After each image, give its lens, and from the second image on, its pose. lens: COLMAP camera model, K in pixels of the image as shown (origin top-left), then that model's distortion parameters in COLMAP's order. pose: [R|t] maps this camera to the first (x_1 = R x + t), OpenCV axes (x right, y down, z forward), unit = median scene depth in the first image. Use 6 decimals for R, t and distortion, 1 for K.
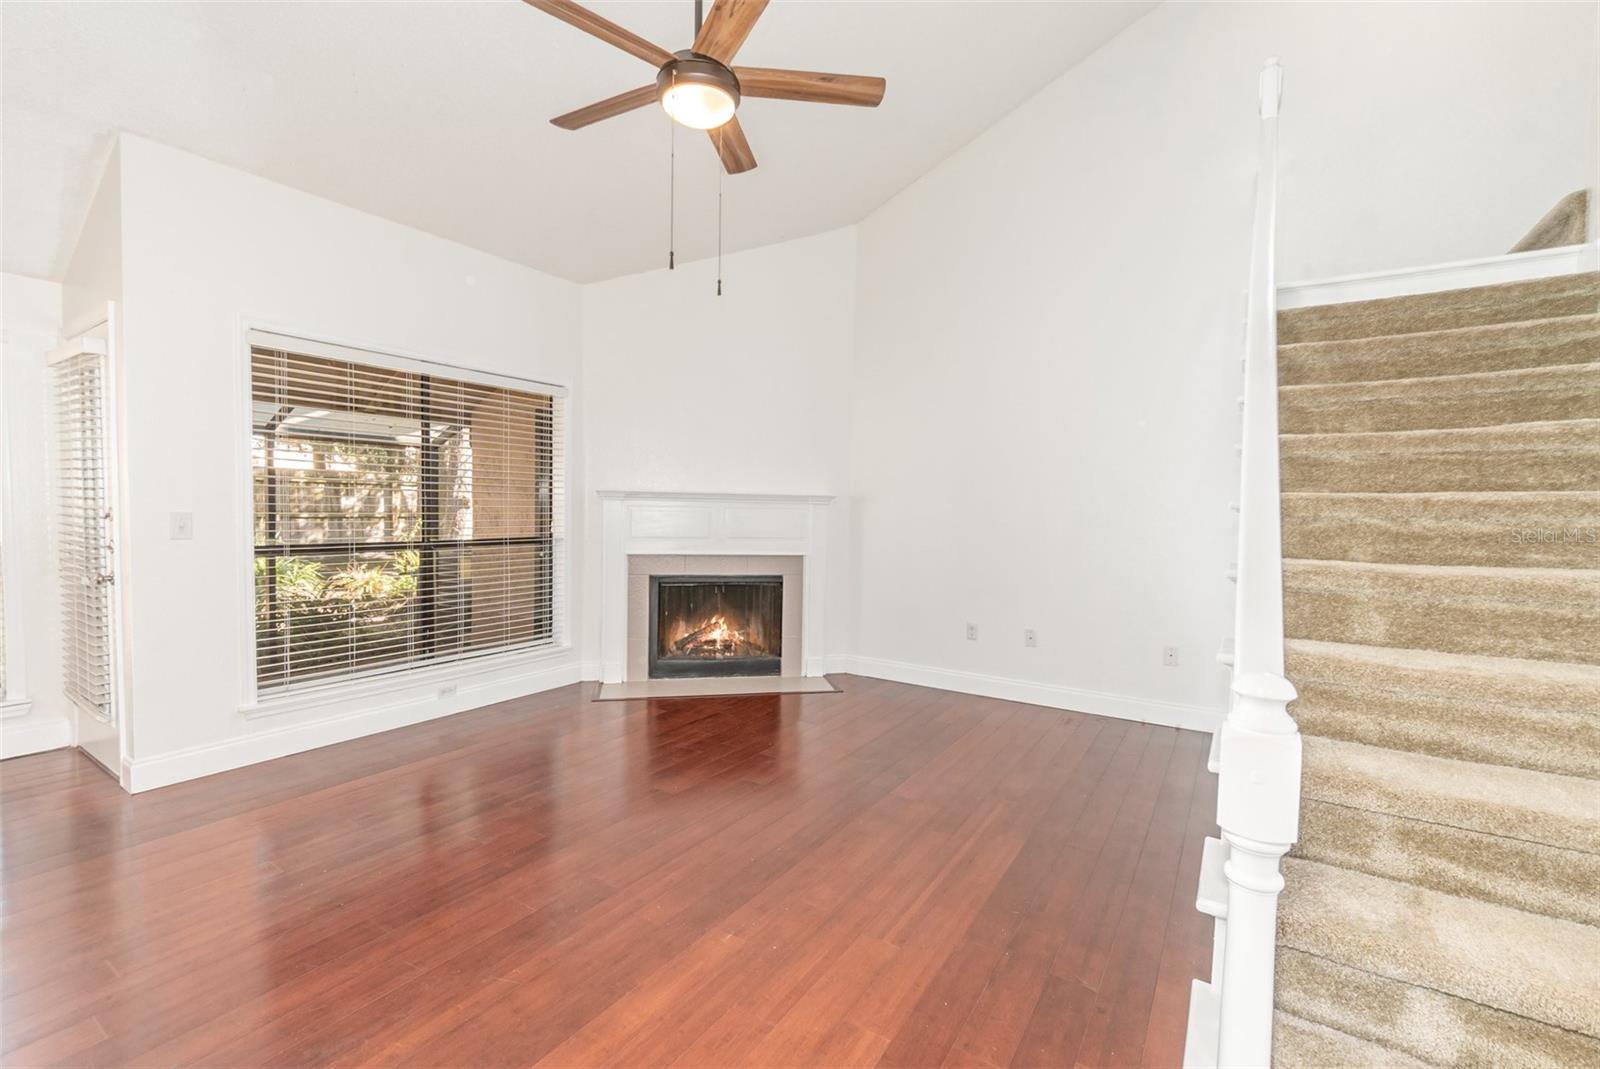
lens RADIAL K [[694.3, 0, 800.0], [0, 694.3, 534.5], [0, 0, 1]] dist [0.000815, 0.000158]
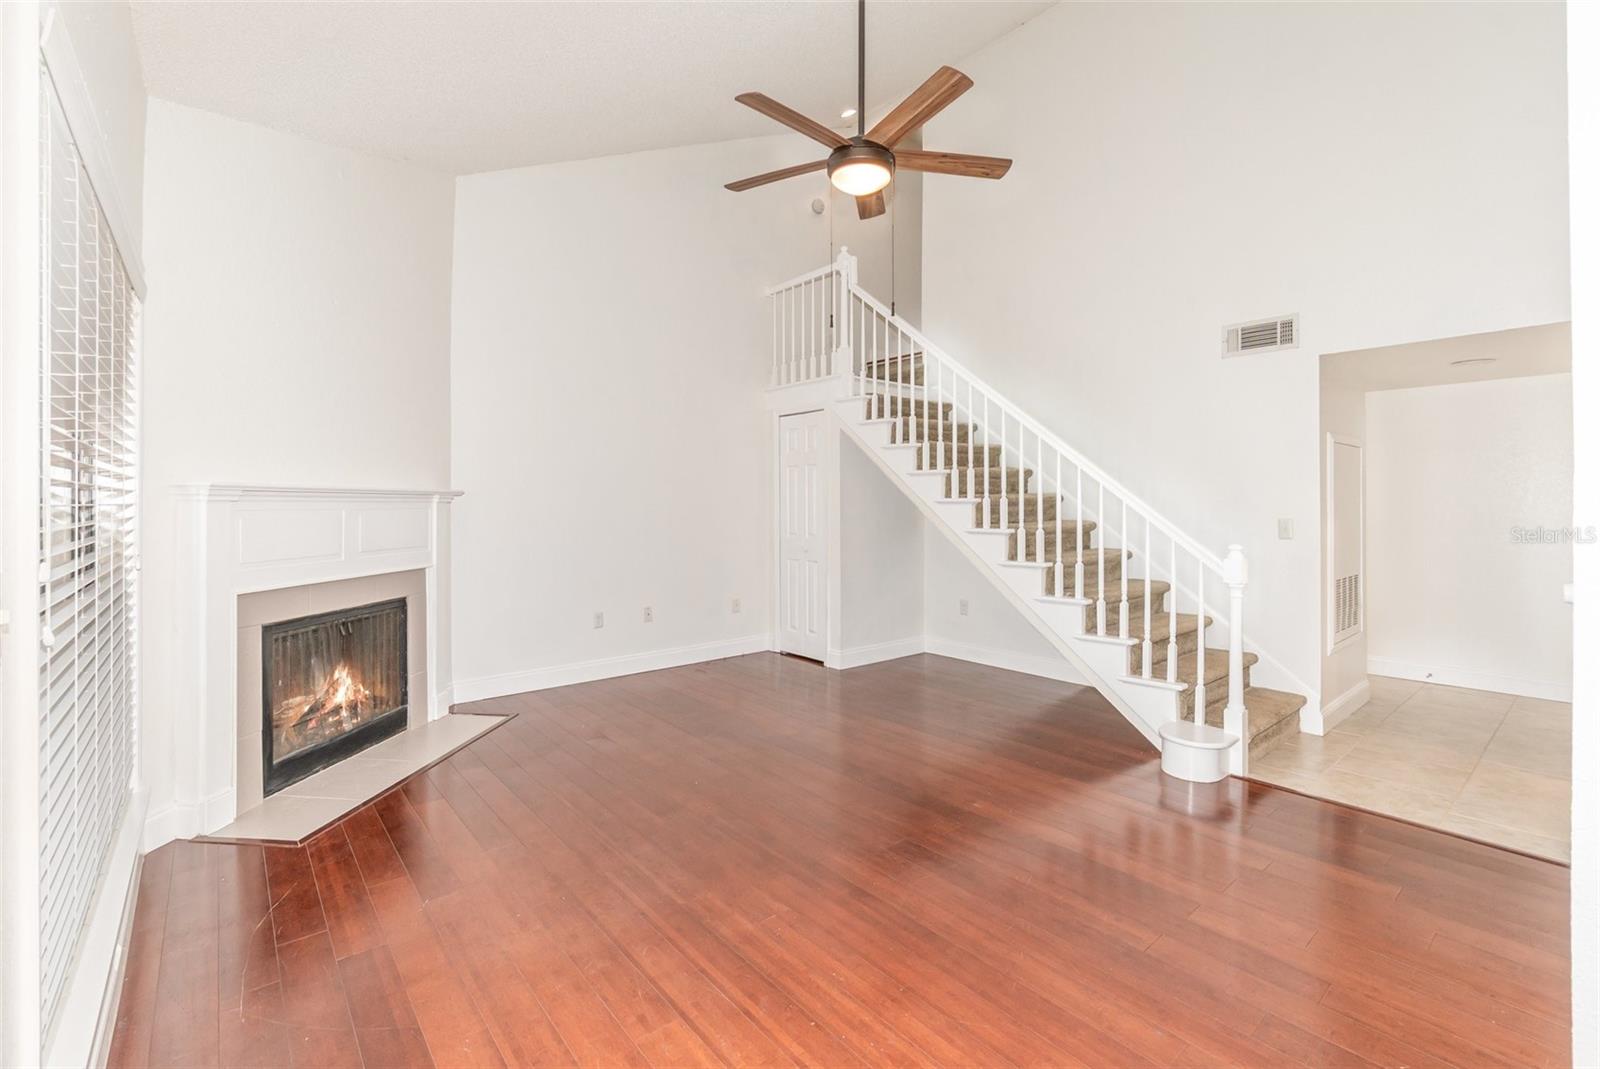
lens RADIAL K [[706.5, 0, 798.0], [0, 706.5, 498.5], [0, 0, 1]] dist [0.000836, 0.000409]
pose [[0.303815, -0.010157, 0.952677, -0.665410], [0.042657, 0.999085, -0.002952, -0.029449], [-0.951775, 0.041535, 0.303971, 0.365892]]
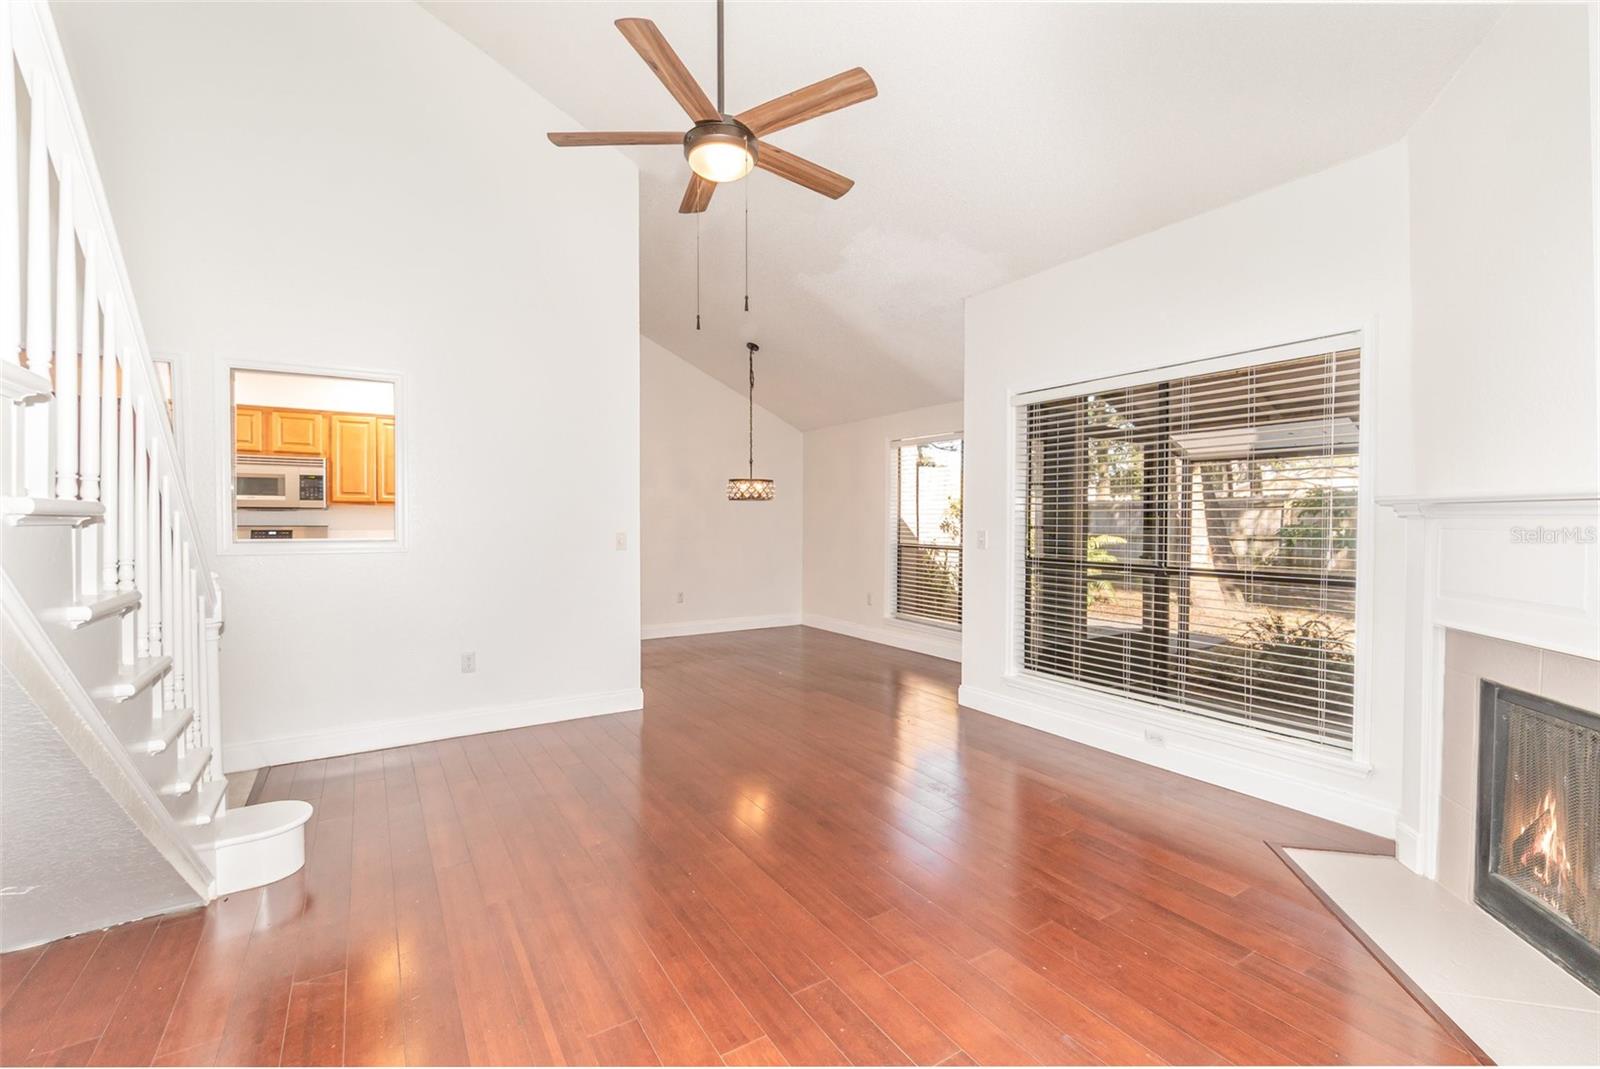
lens RADIAL K [[694.3, 0, 800.0], [0, 694.3, 534.5], [0, 0, 1]] dist [0.000815, 0.000158]
pose [[-0.421910, 0.005707, -0.906620, 0.393768], [-0.046912, 0.998503, 0.028116, -0.028730], [0.905423, 0.054393, -0.421011, 0.785513]]
